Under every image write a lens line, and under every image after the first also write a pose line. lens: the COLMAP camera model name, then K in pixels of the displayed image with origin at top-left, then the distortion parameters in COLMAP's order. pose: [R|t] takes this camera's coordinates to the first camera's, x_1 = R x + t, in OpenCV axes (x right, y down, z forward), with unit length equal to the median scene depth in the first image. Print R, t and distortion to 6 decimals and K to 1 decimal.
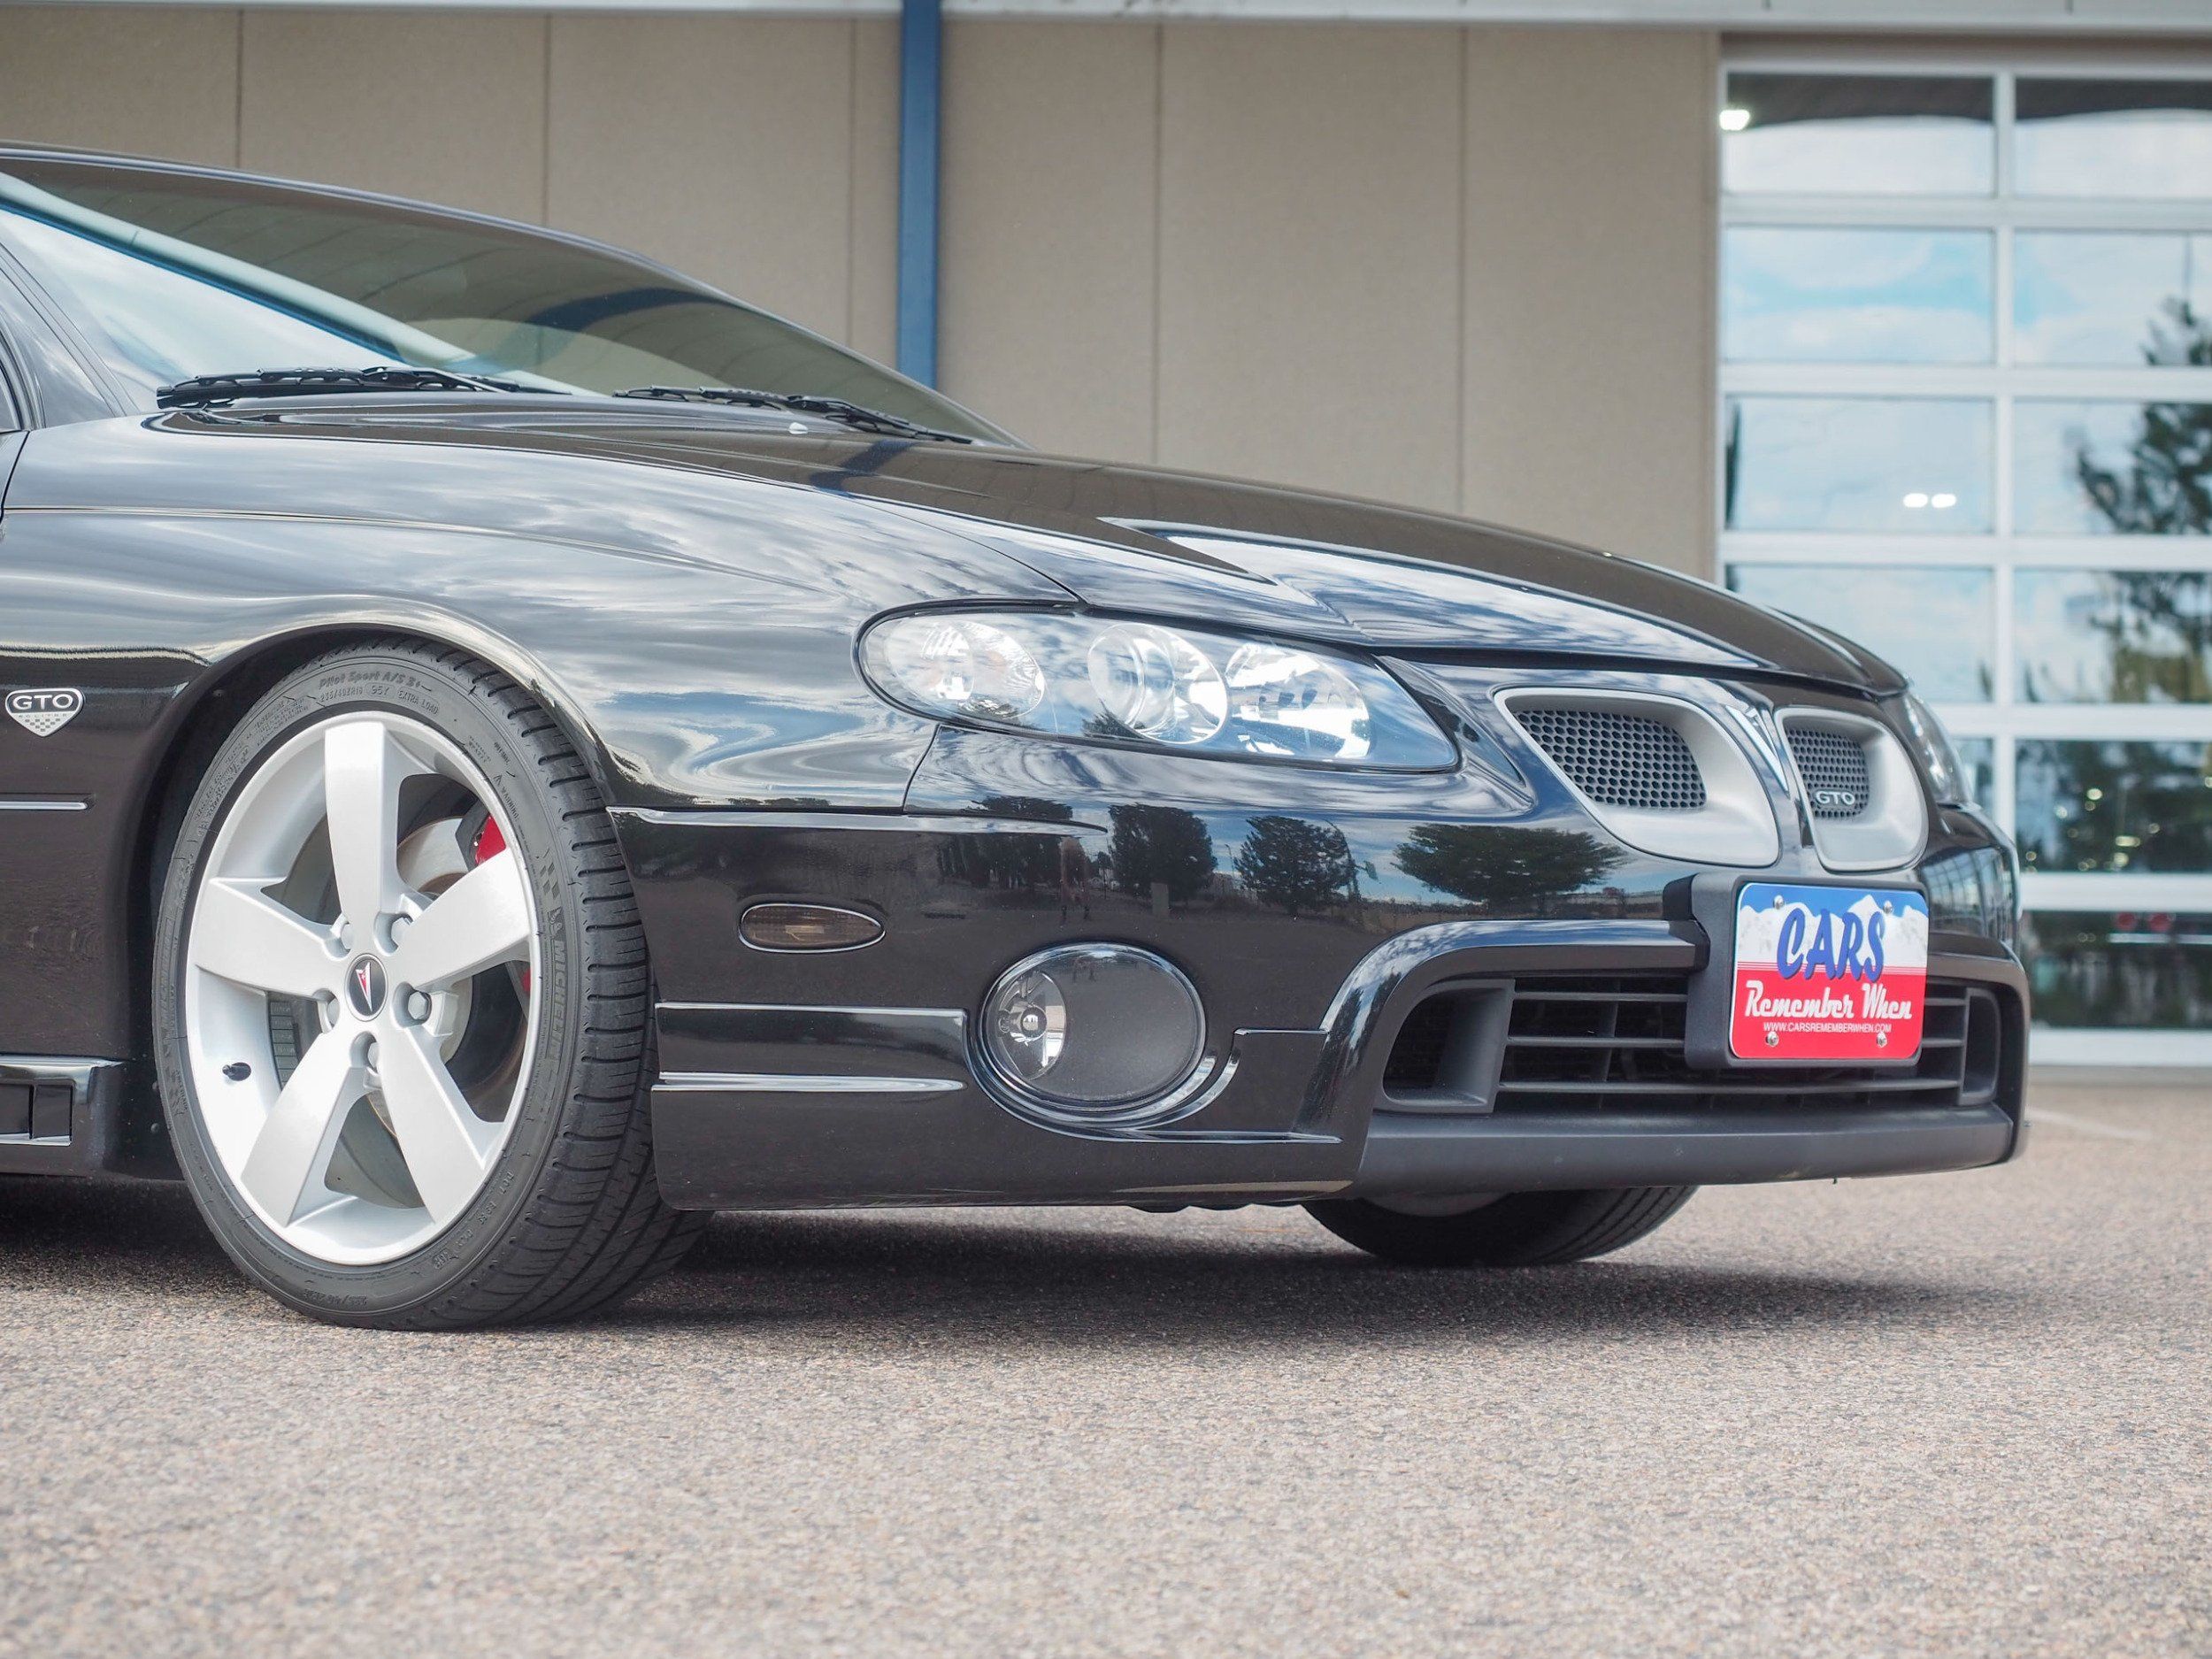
lens RADIAL K [[4670.9, 0, 1092.3], [0, 4670.9, 799.7], [0, 0, 1]] dist [0.010666, 0.000000]
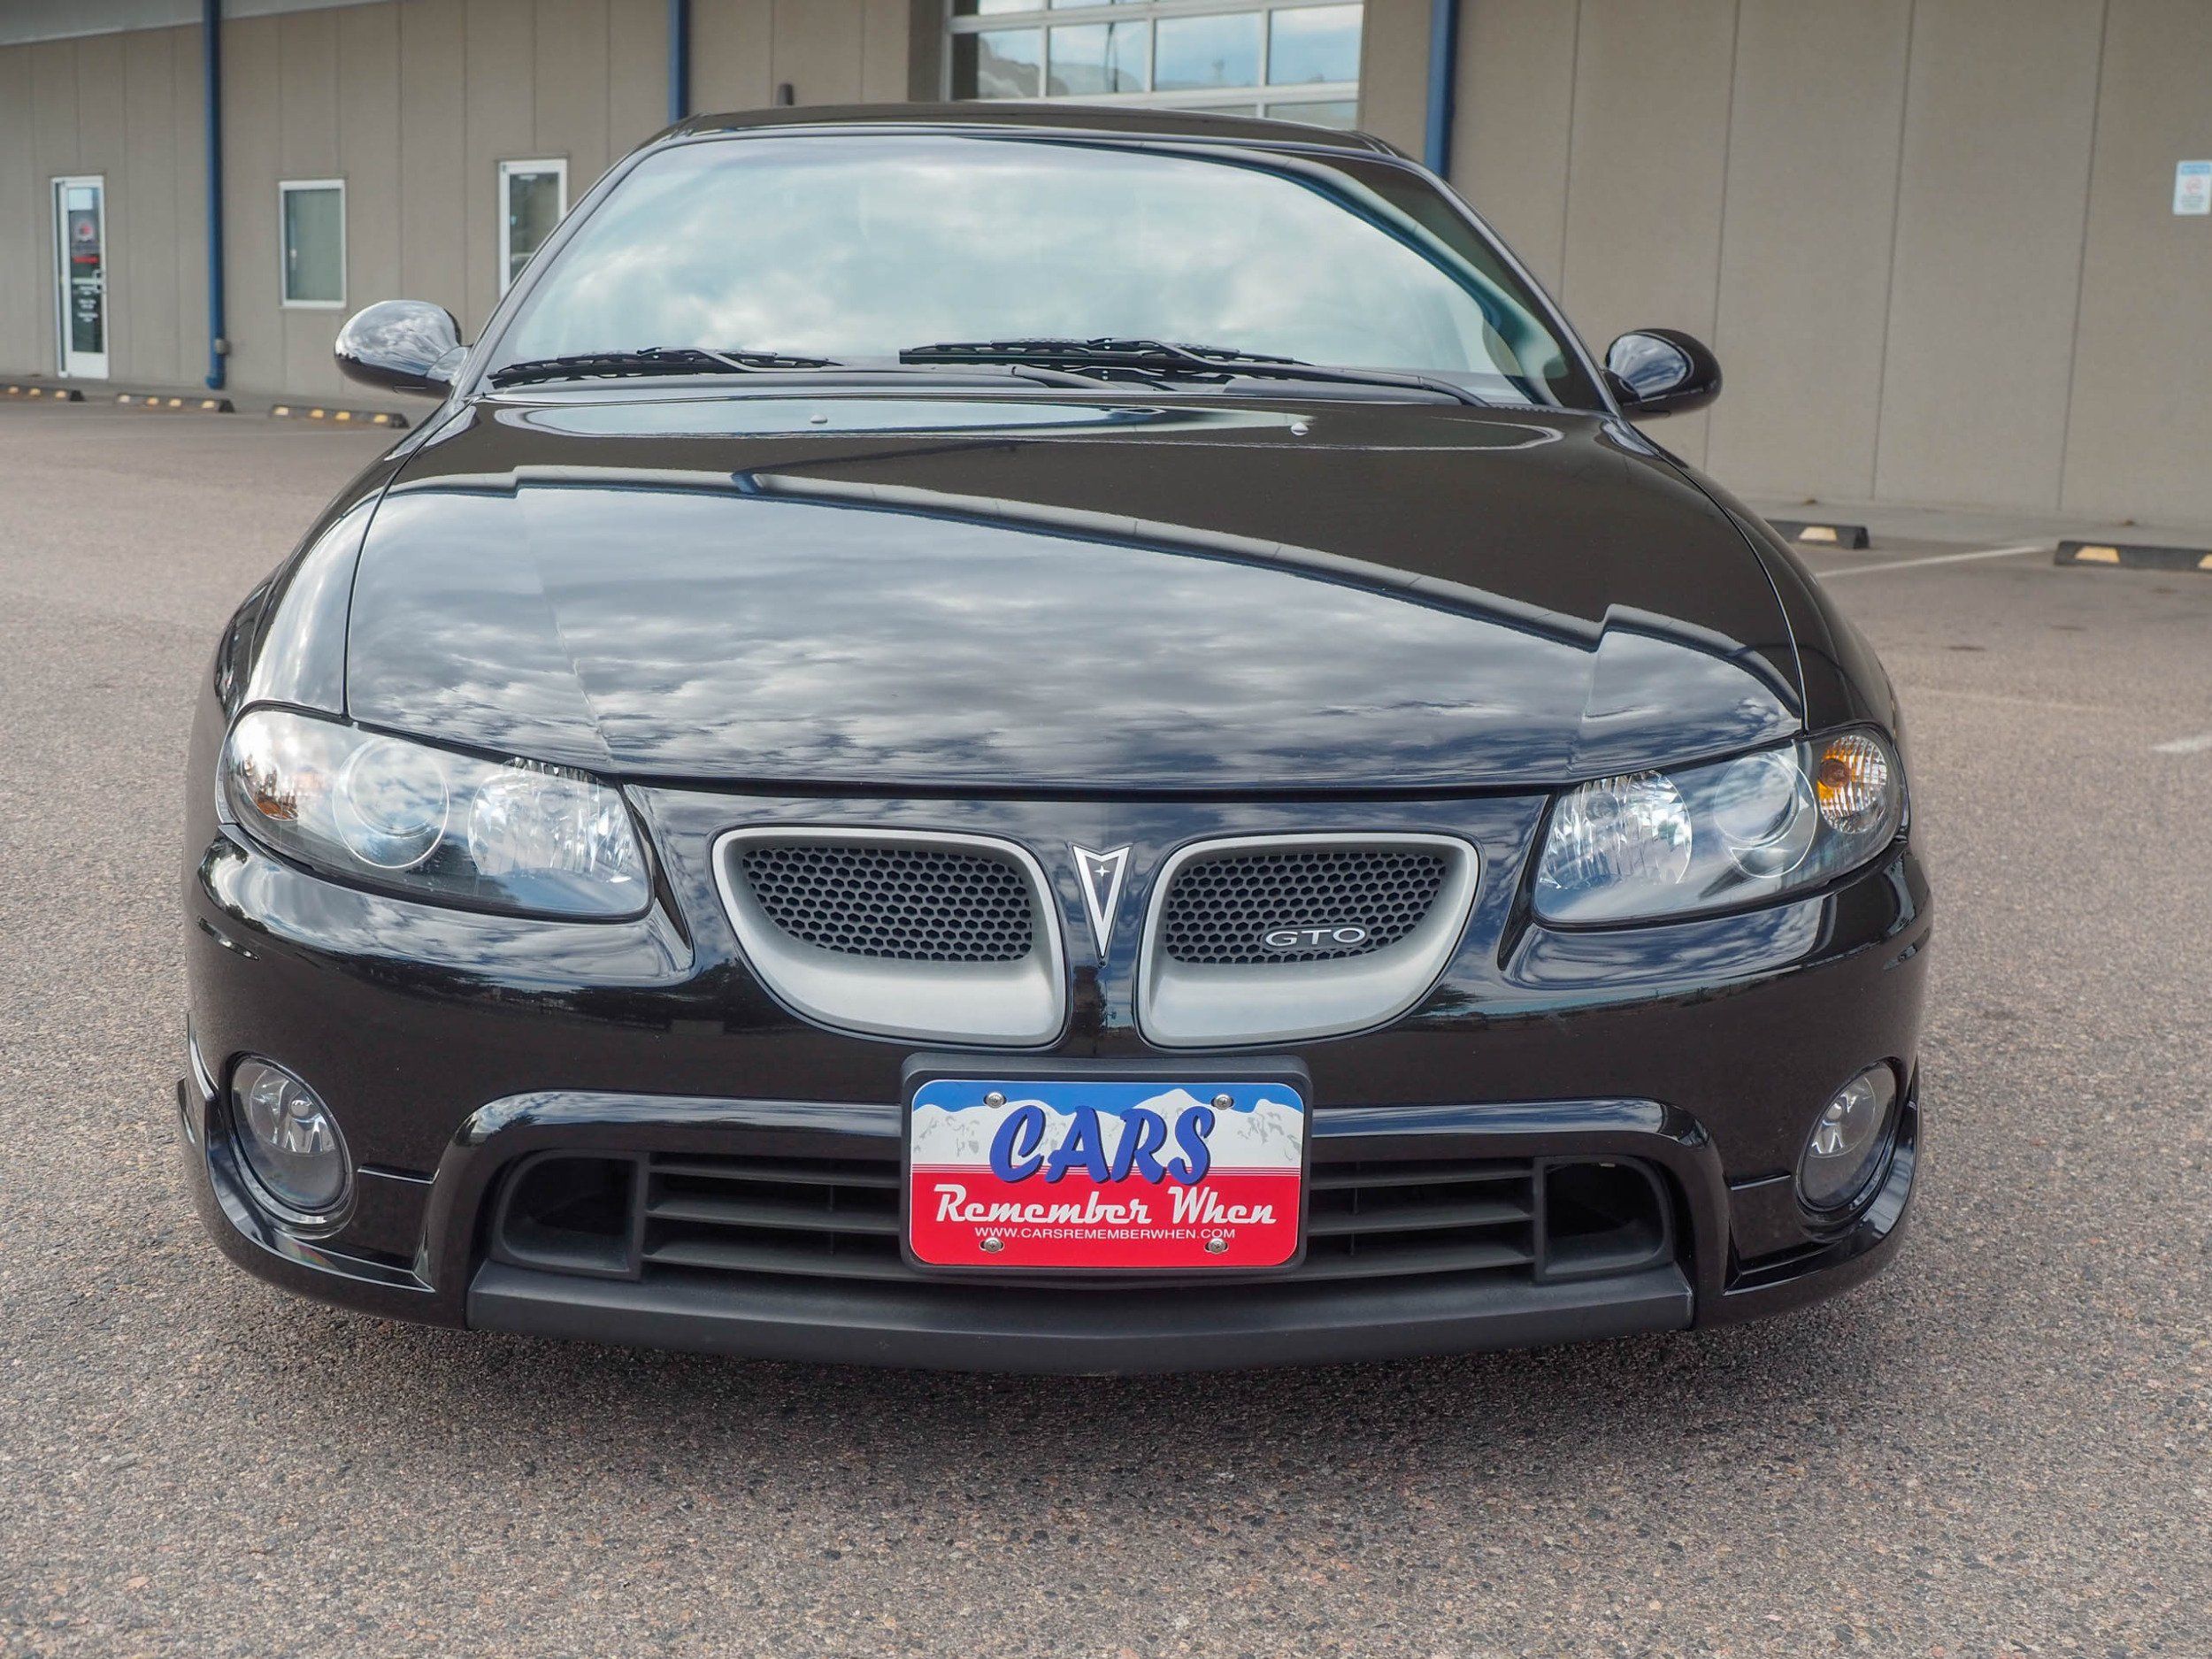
lens RADIAL K [[2627.4, 0, 1102.2], [0, 2627.4, 756.1], [0, 0, 1]] dist [-0.021201, 0.000000]
pose [[0.715572, 0.120525, -0.688063, 0.488697], [0.011367, 0.982863, 0.183985, -0.130734], [0.698446, -0.139476, 0.701940, 0.671045]]
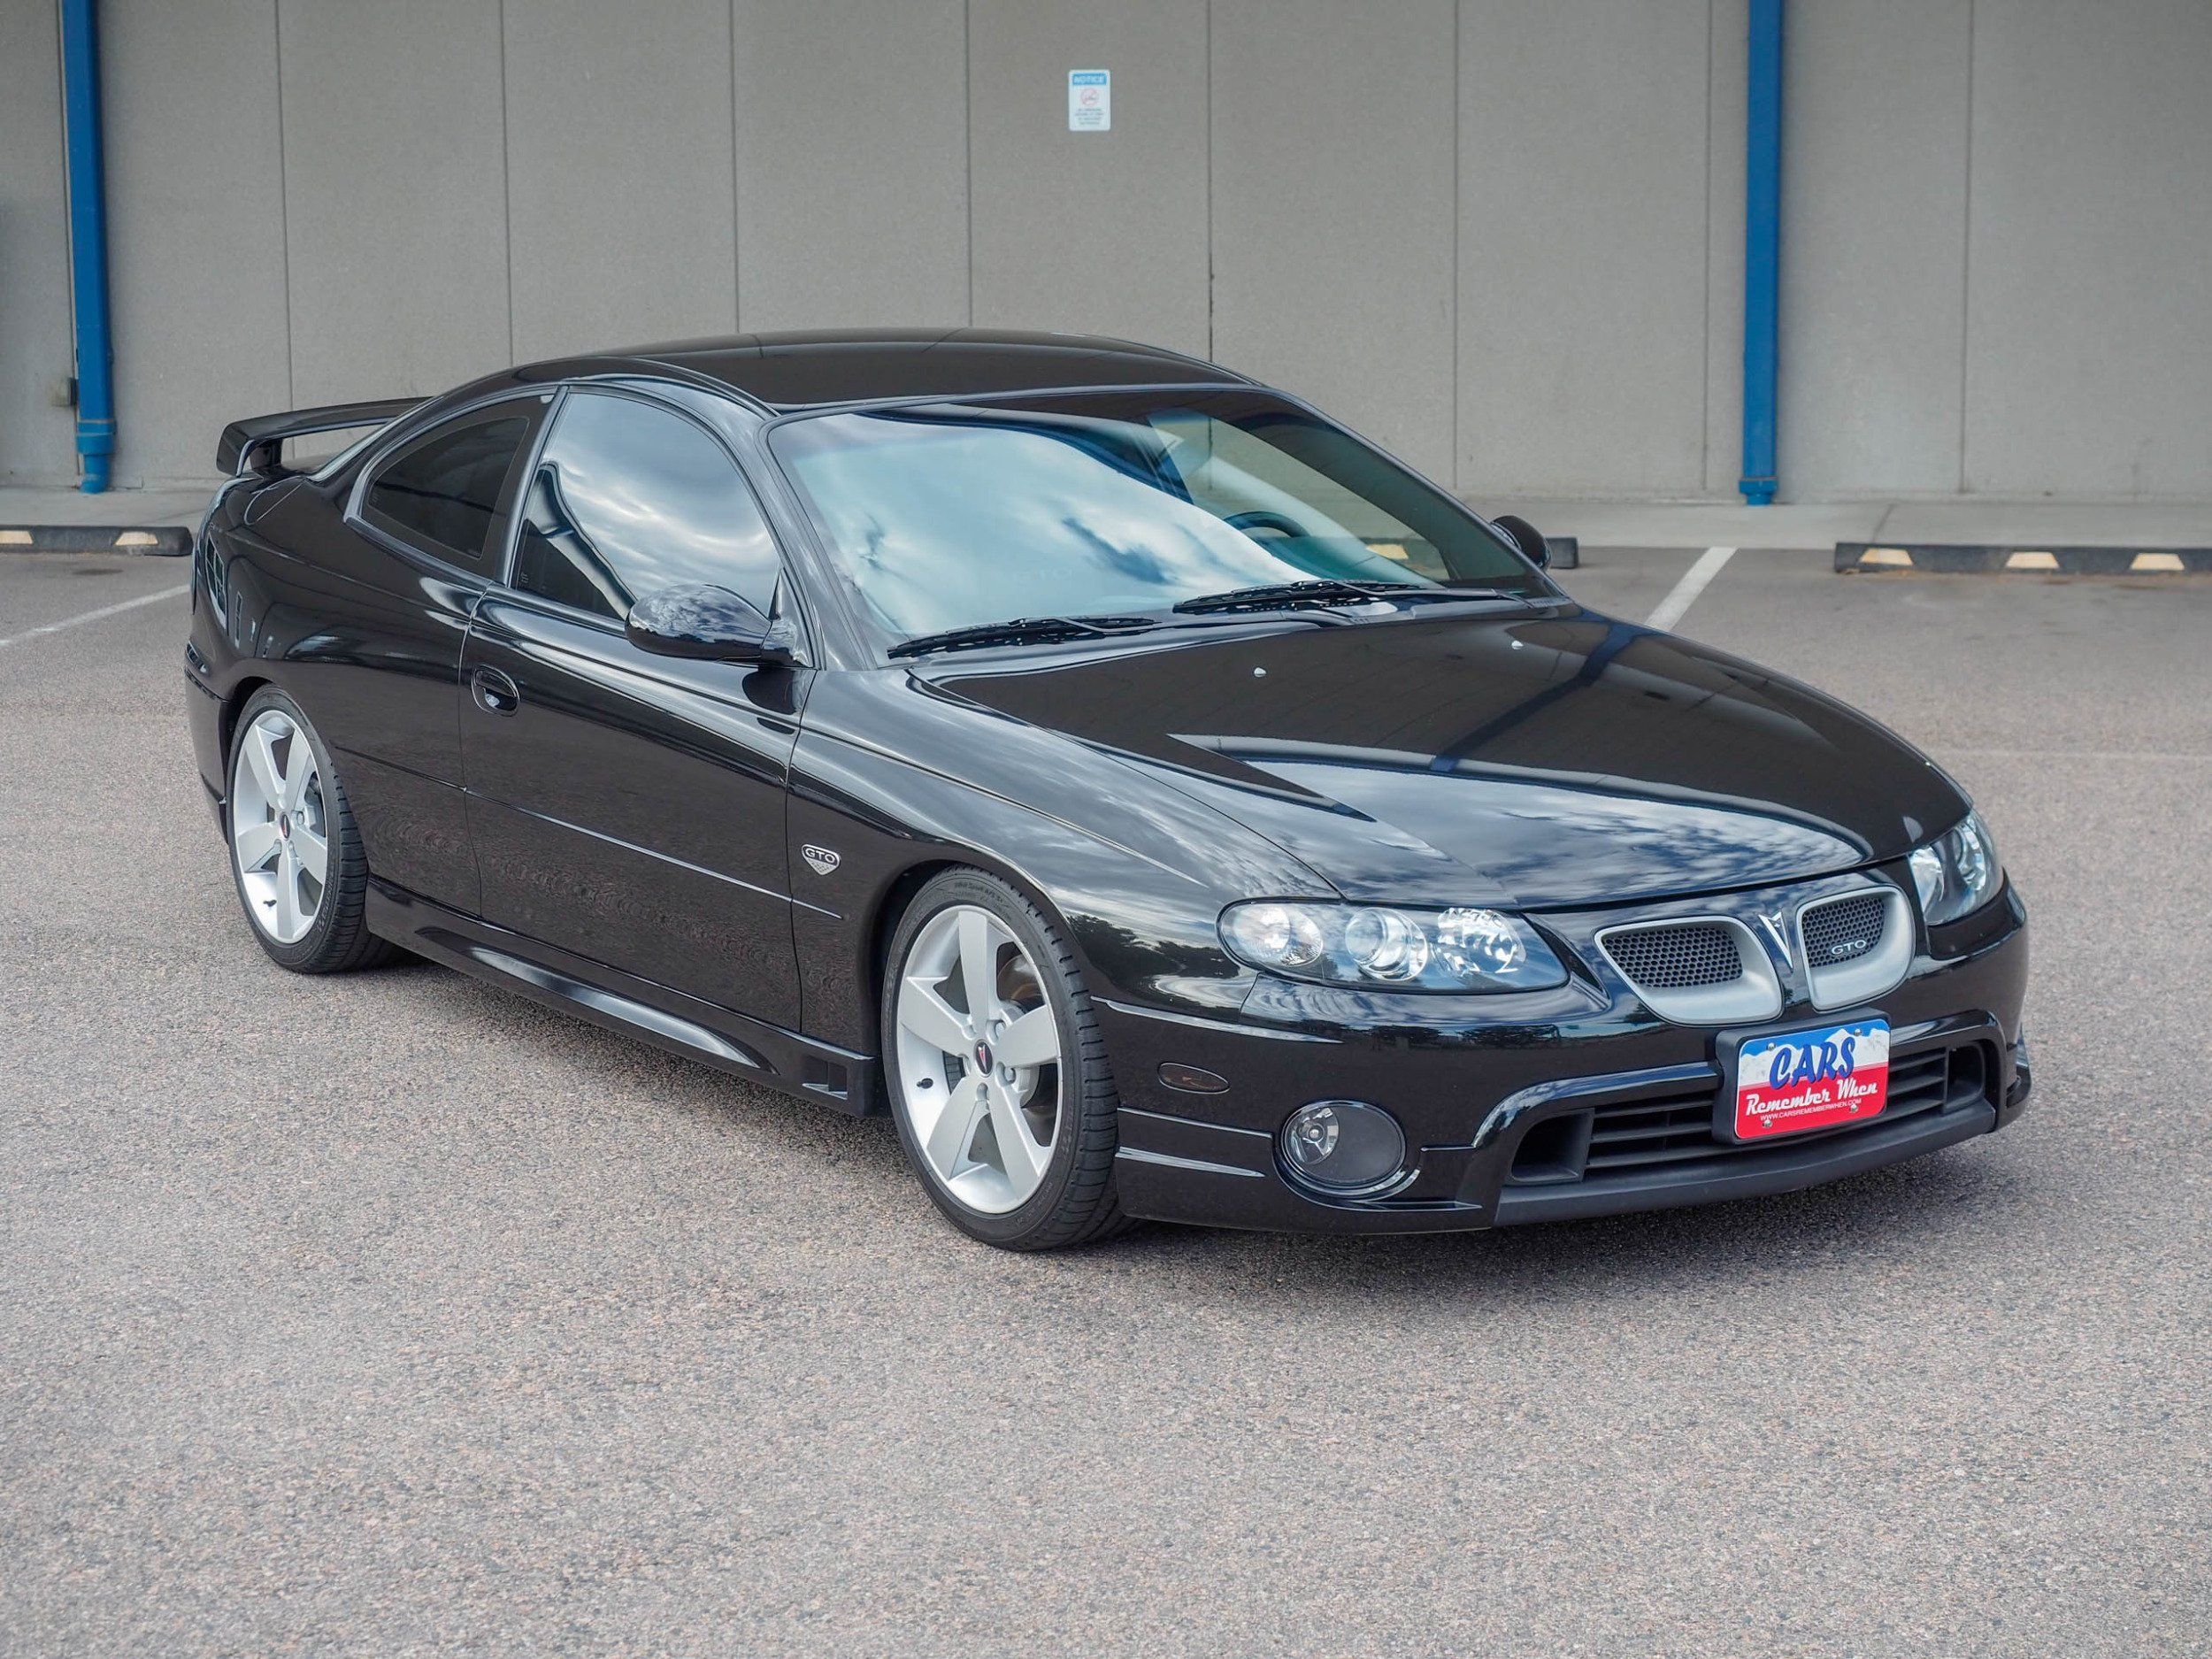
lens RADIAL K [[4367.7, 0, 1094.8], [0, 4367.7, 728.9], [0, 0, 1]] dist [0.017668, 0.000000]
pose [[0.968676, 0.012981, -0.247989, 0.299646], [0.032250, 0.983599, 0.177462, -0.380779], [0.246225, -0.179901, 0.952370, -0.557770]]
